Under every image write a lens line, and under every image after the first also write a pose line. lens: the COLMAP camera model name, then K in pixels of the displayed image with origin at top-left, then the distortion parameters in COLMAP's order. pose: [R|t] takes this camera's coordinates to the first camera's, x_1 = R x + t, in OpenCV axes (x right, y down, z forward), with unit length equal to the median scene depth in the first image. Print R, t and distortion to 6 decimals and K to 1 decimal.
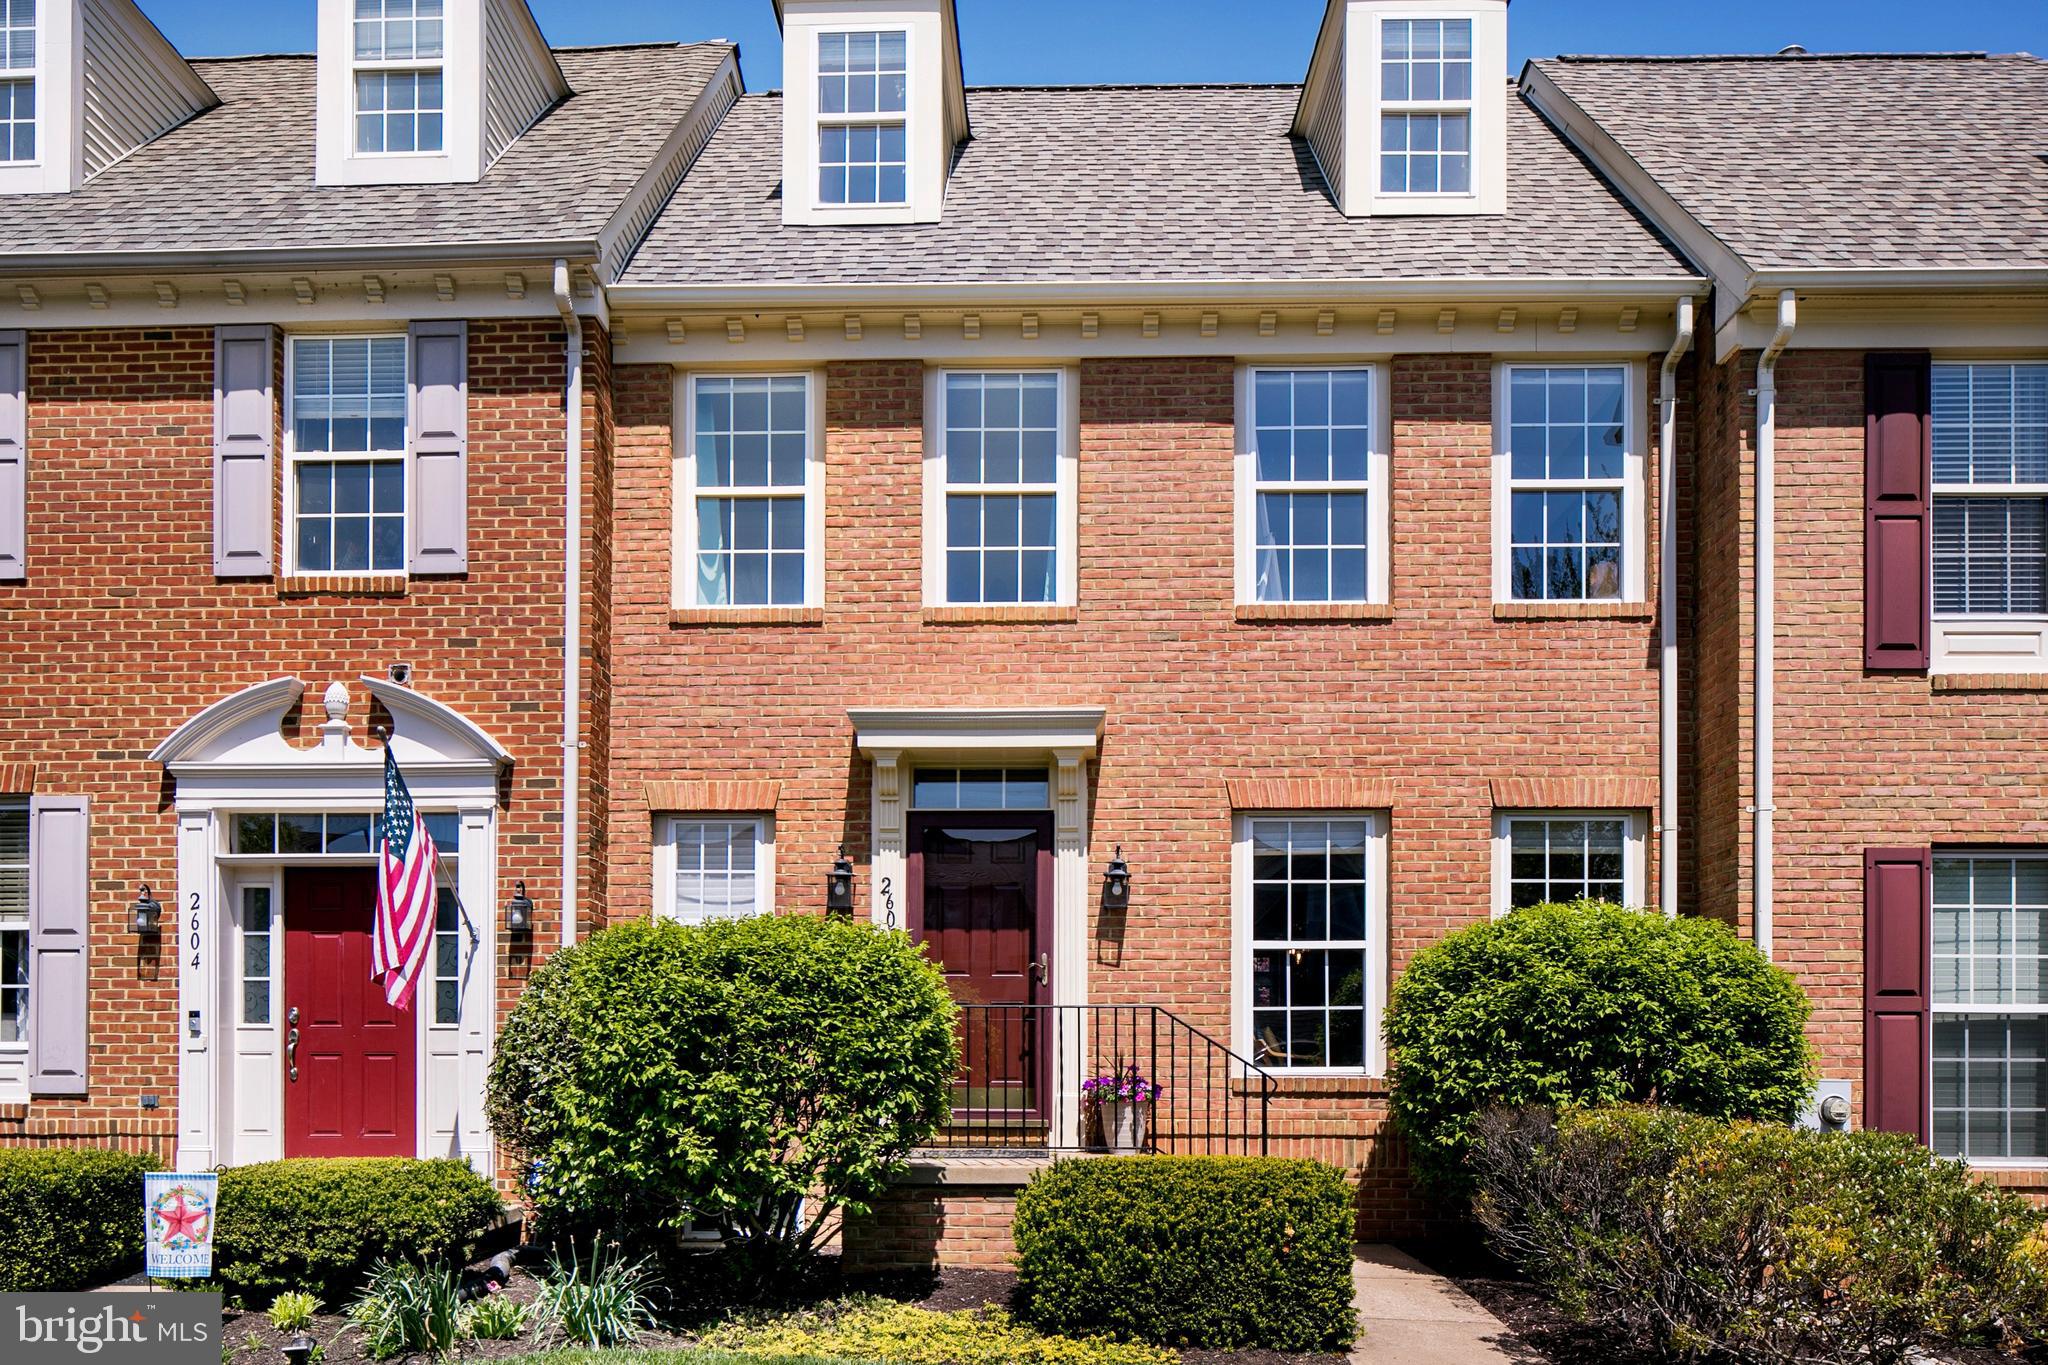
lens RADIAL K [[1406.8, 0, 1023.7], [0, 1406.8, 727.5], [0, 0, 1]] dist [0.000990, -0.001392]
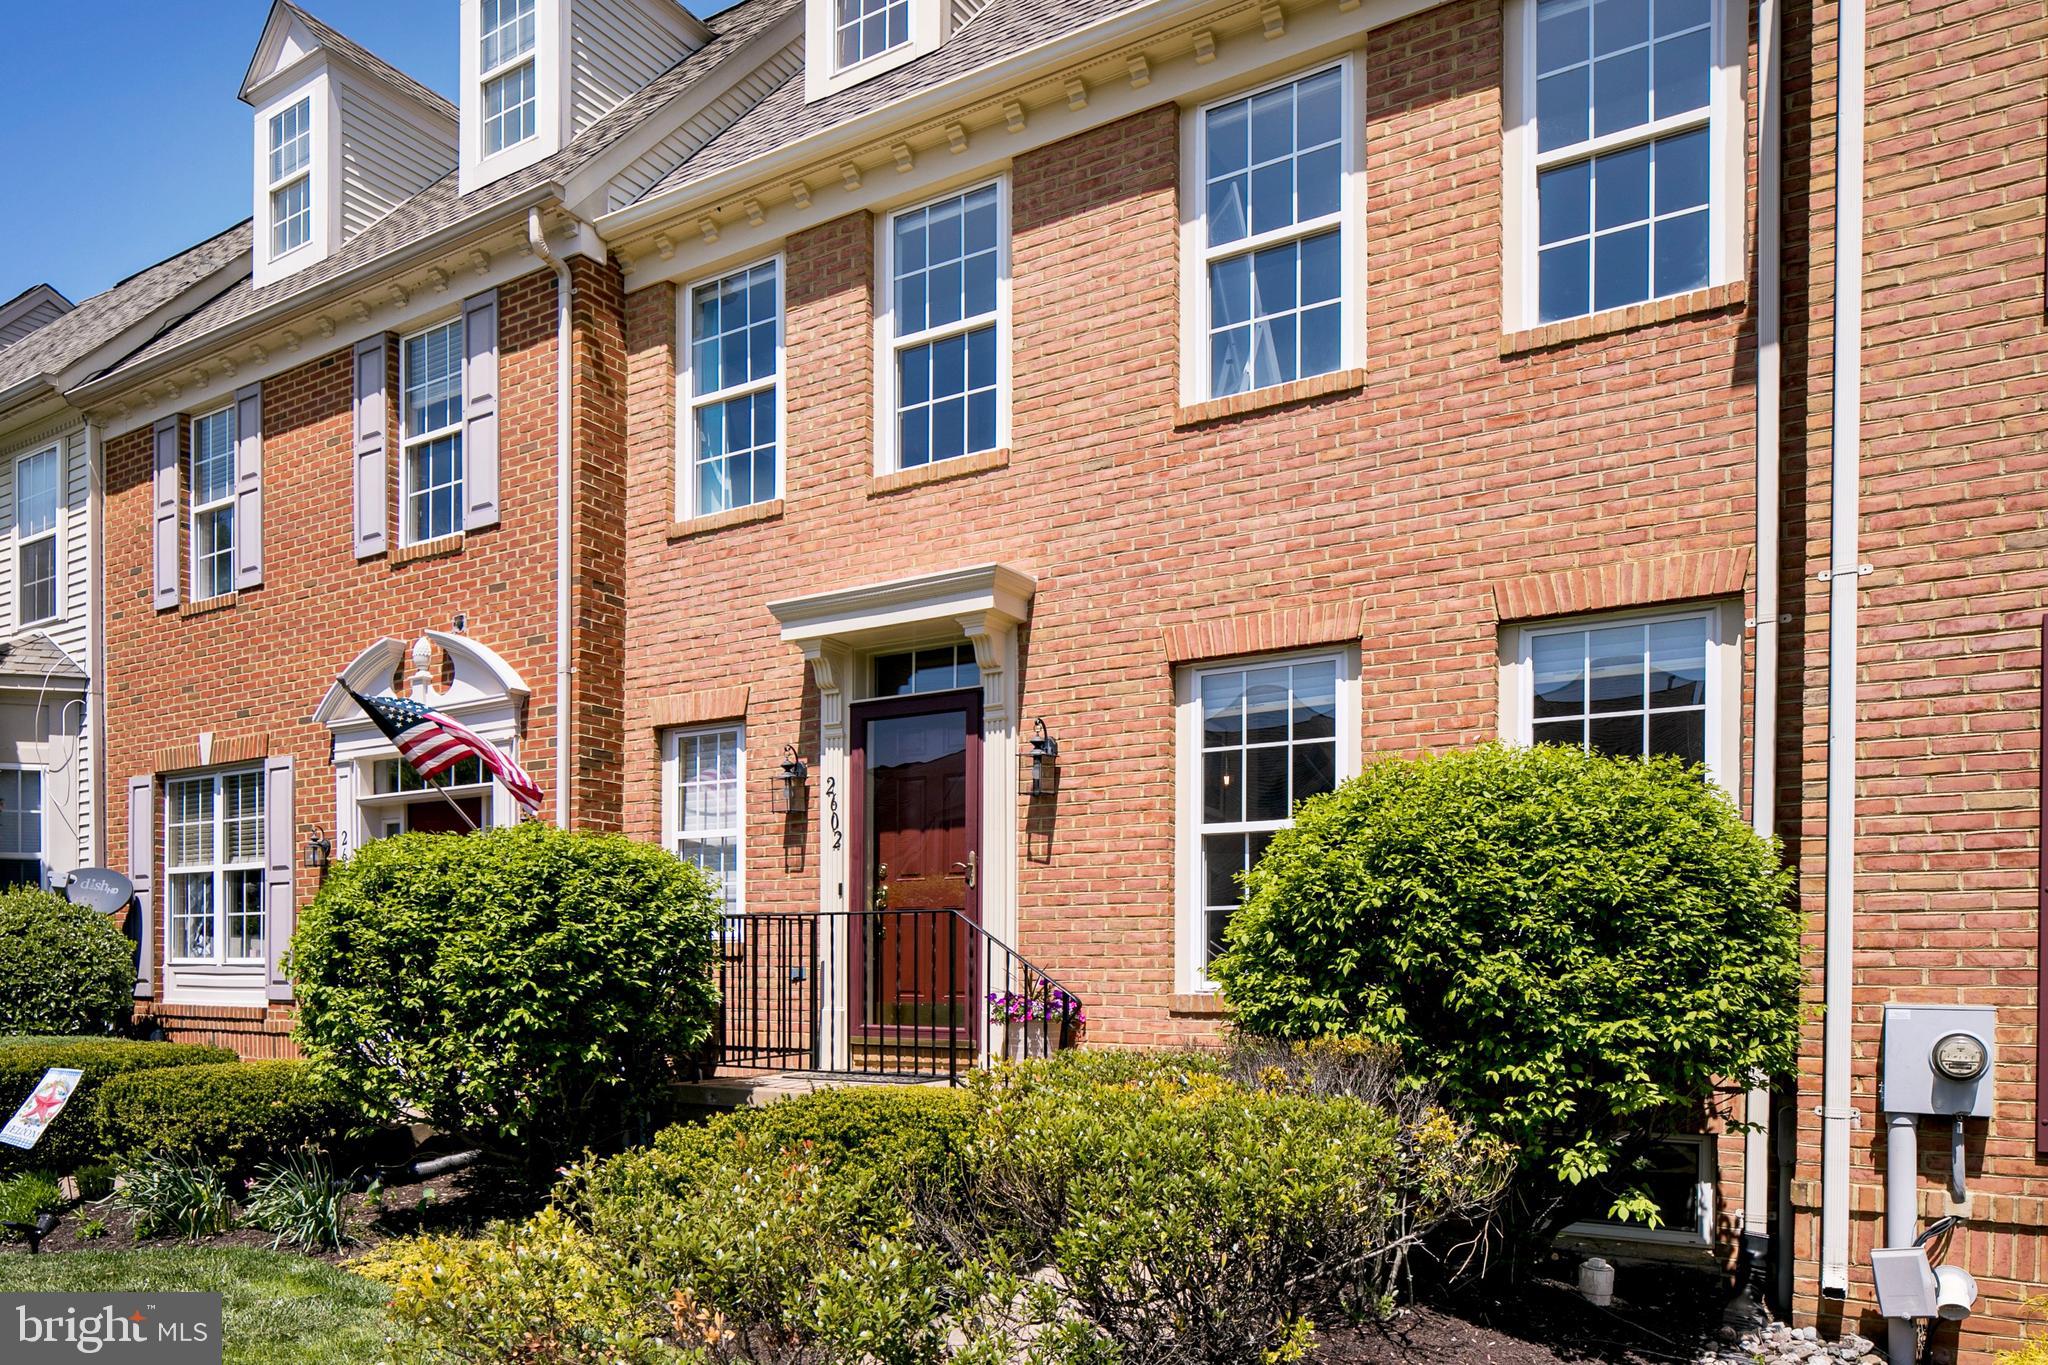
lens RADIAL K [[1430.9, 0, 1024.0], [0, 1430.9, 682.5], [0, 0, 1]] dist [0.000369, -0.001911]
pose [[0.858285, -0.101658, -0.503004, 0.478925], [0.120300, 0.992727, 0.004638, 0.053969], [0.498874, -0.064492, 0.864272, 0.244769]]
